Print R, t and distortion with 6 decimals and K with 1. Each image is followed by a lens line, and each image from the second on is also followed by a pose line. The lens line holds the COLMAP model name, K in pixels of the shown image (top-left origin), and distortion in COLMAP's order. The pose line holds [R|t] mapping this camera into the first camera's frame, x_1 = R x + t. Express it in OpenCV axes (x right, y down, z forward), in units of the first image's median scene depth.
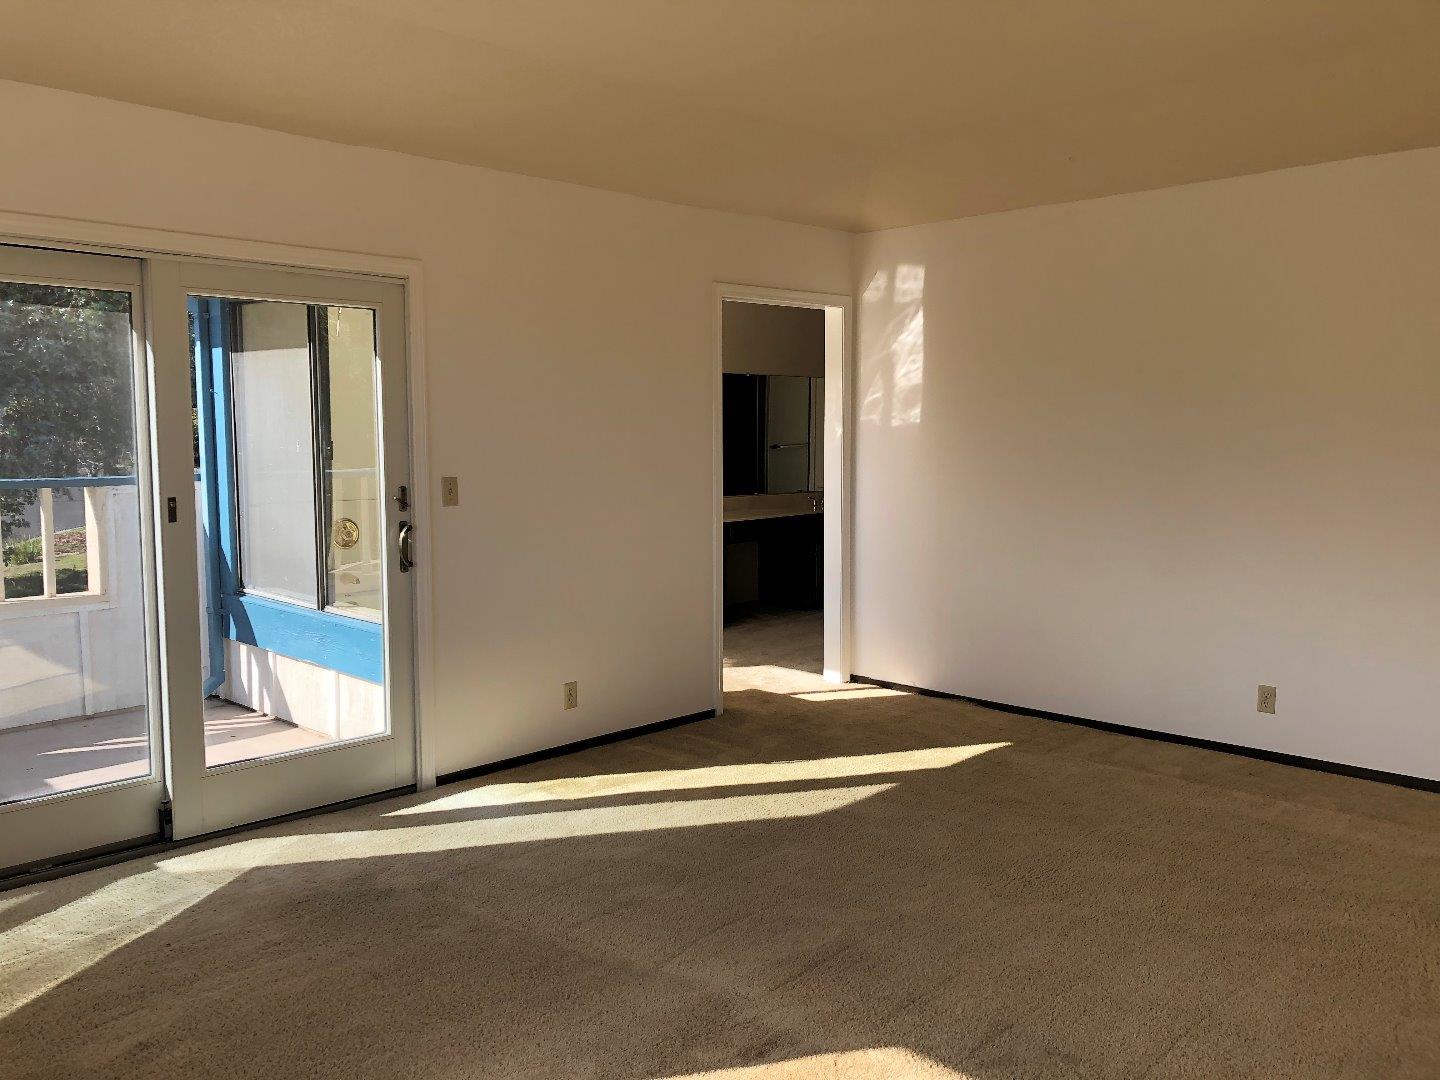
lens RADIAL K [[1216.9, 0, 720.0], [0, 1216.9, 540.0], [0, 0, 1]] dist [-0.009969, -0.002878]
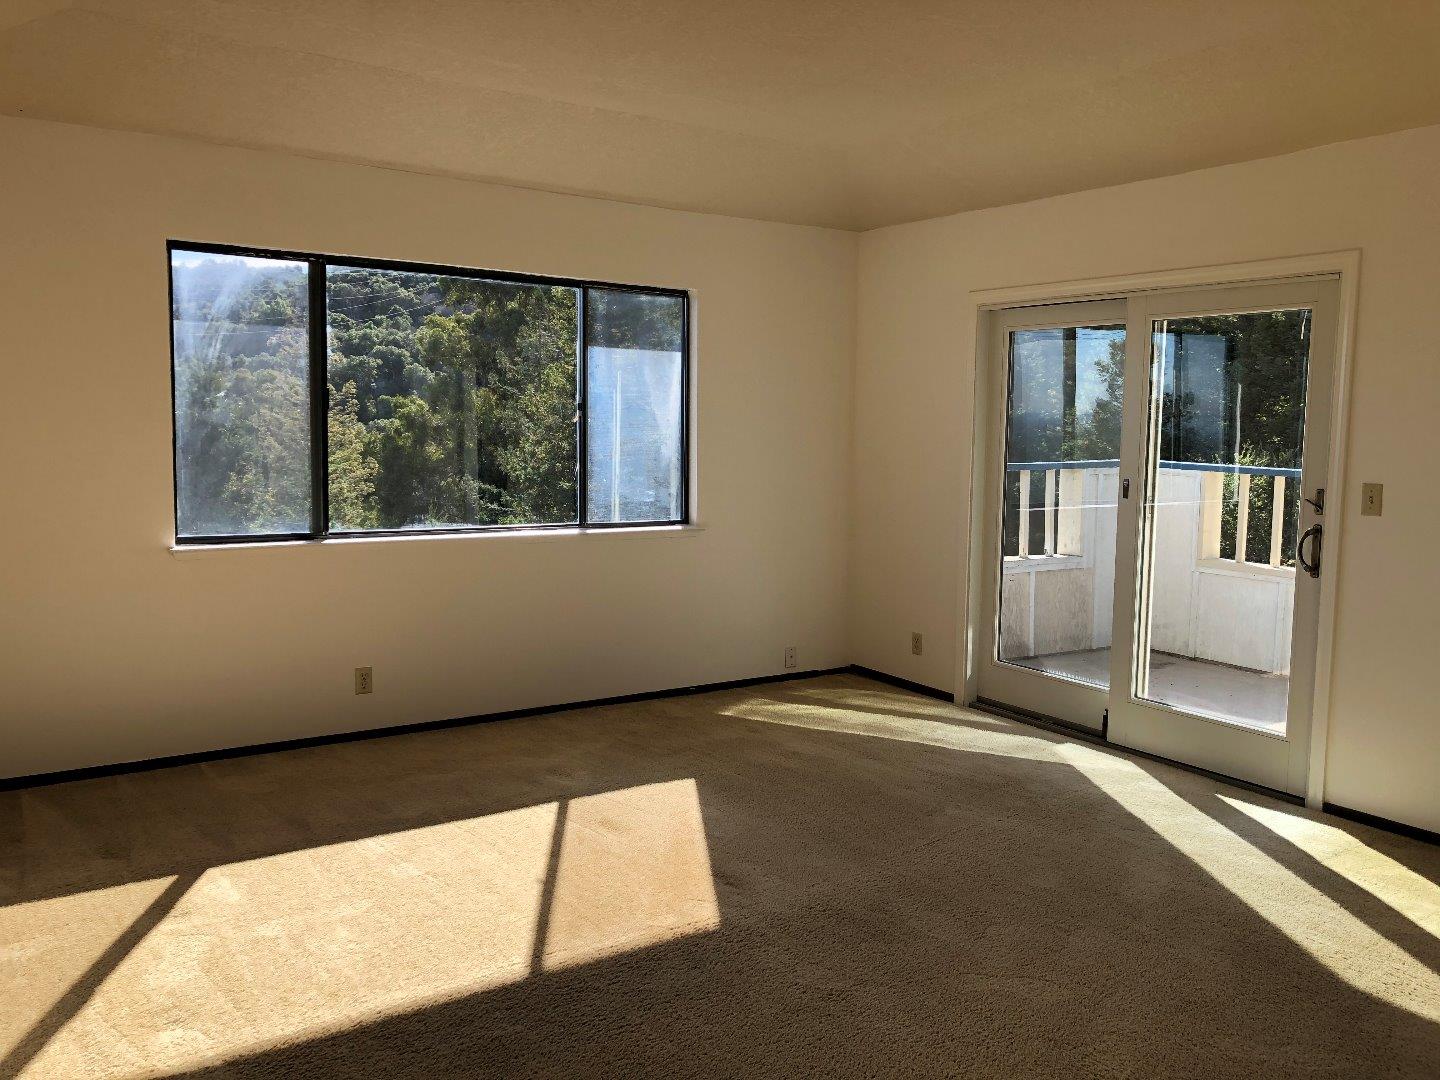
lens RADIAL K [[1187.3, 0, 742.7], [0, 1187.3, 538.6], [0, 0, 1]] dist [0.091504, -0.056806]
pose [[-0.203524, 0.086307, -0.975259, 0.777732], [-0.115910, 0.986978, 0.111534, -0.059178], [0.972185, 0.135742, -0.190869, 0.744728]]
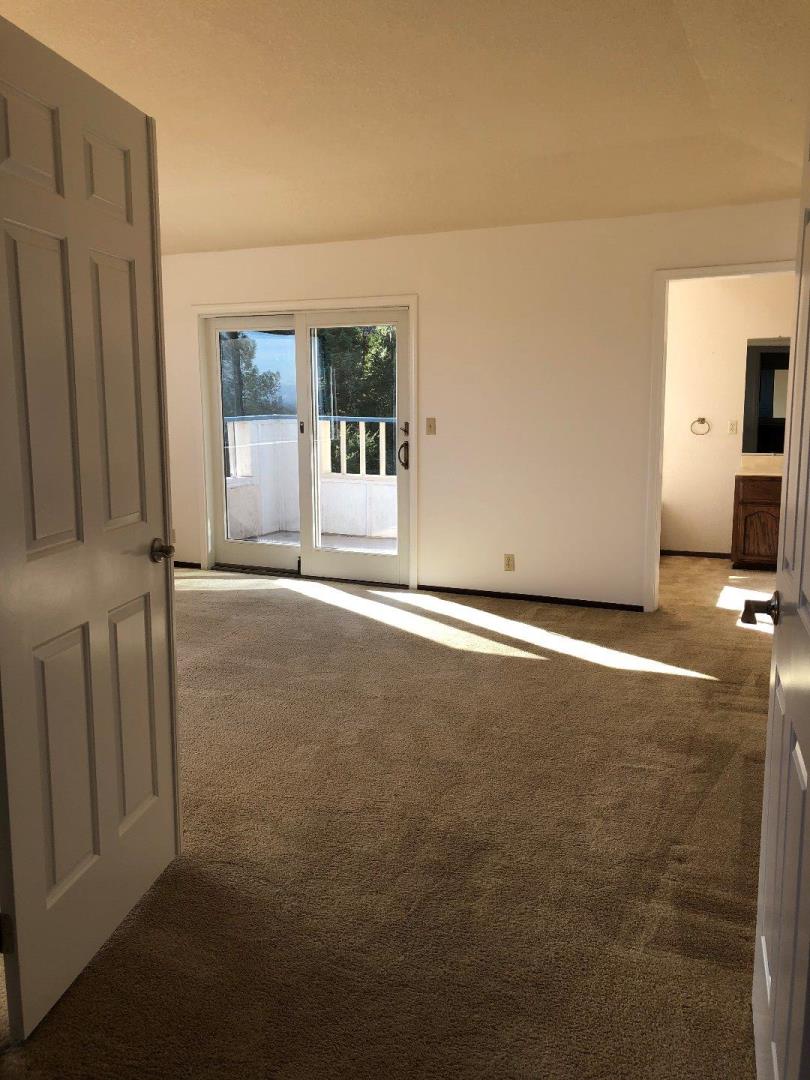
lens RADIAL K [[890.5, 0, 405.0], [0, 890.5, 540.0], [0, 0, 1]] dist [0.091504, -0.056806]
pose [[0.321317, 0.137906, -0.936876, 1.027029], [-0.091681, 0.989222, 0.114168, -0.021758], [0.942523, 0.049209, 0.330497, 0.564698]]
